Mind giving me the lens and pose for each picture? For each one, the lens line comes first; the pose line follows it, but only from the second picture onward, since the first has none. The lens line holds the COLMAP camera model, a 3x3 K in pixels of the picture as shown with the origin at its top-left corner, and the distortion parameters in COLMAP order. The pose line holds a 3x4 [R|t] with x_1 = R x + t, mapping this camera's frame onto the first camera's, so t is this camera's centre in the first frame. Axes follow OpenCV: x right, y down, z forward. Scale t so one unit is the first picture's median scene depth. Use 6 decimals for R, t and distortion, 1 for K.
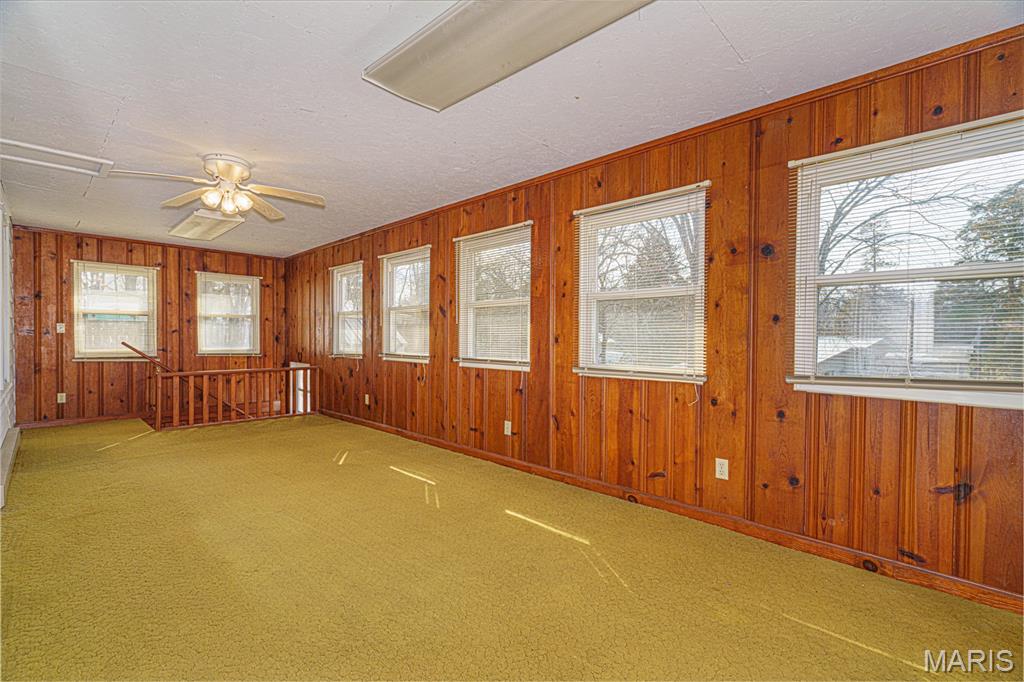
lens RADIAL K [[471.1, 0, 508.5], [0, 471.1, 339.9], [0, 0, 1]] dist [0.005608, 0.000513]
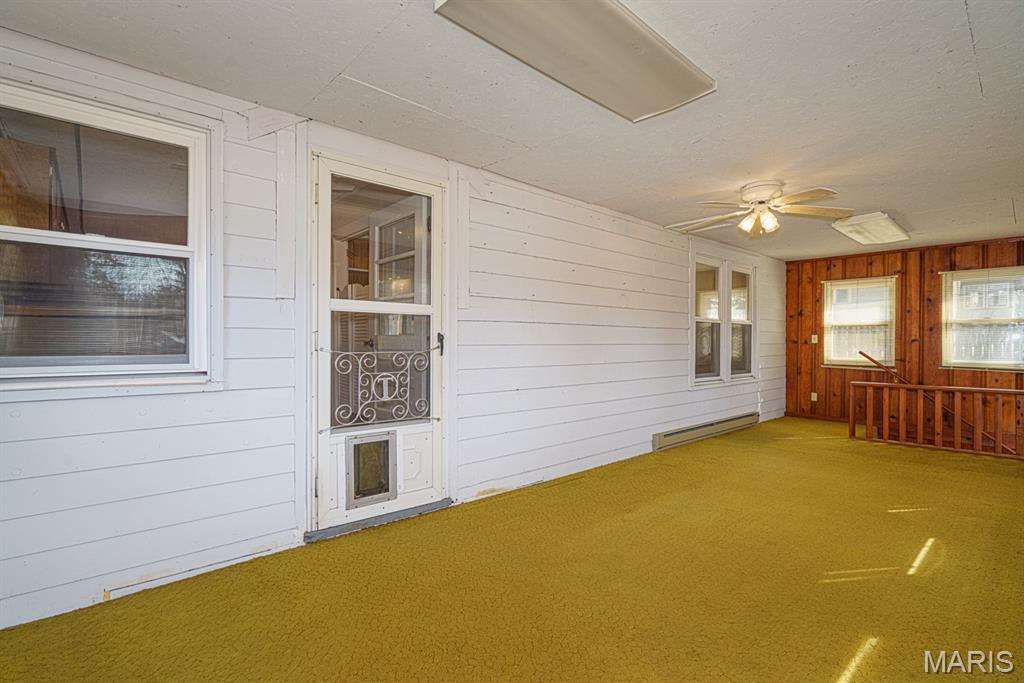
lens RADIAL K [[471.1, 0, 500.9], [0, 471.1, 344.0], [0, 0, 1]] dist [0.005608, 0.000513]
pose [[-0.064511, -0.001029, -0.997916, 0.303597], [-0.010258, 0.999947, -0.000368, -0.003443], [0.997864, 0.010213, -0.064518, 0.269477]]
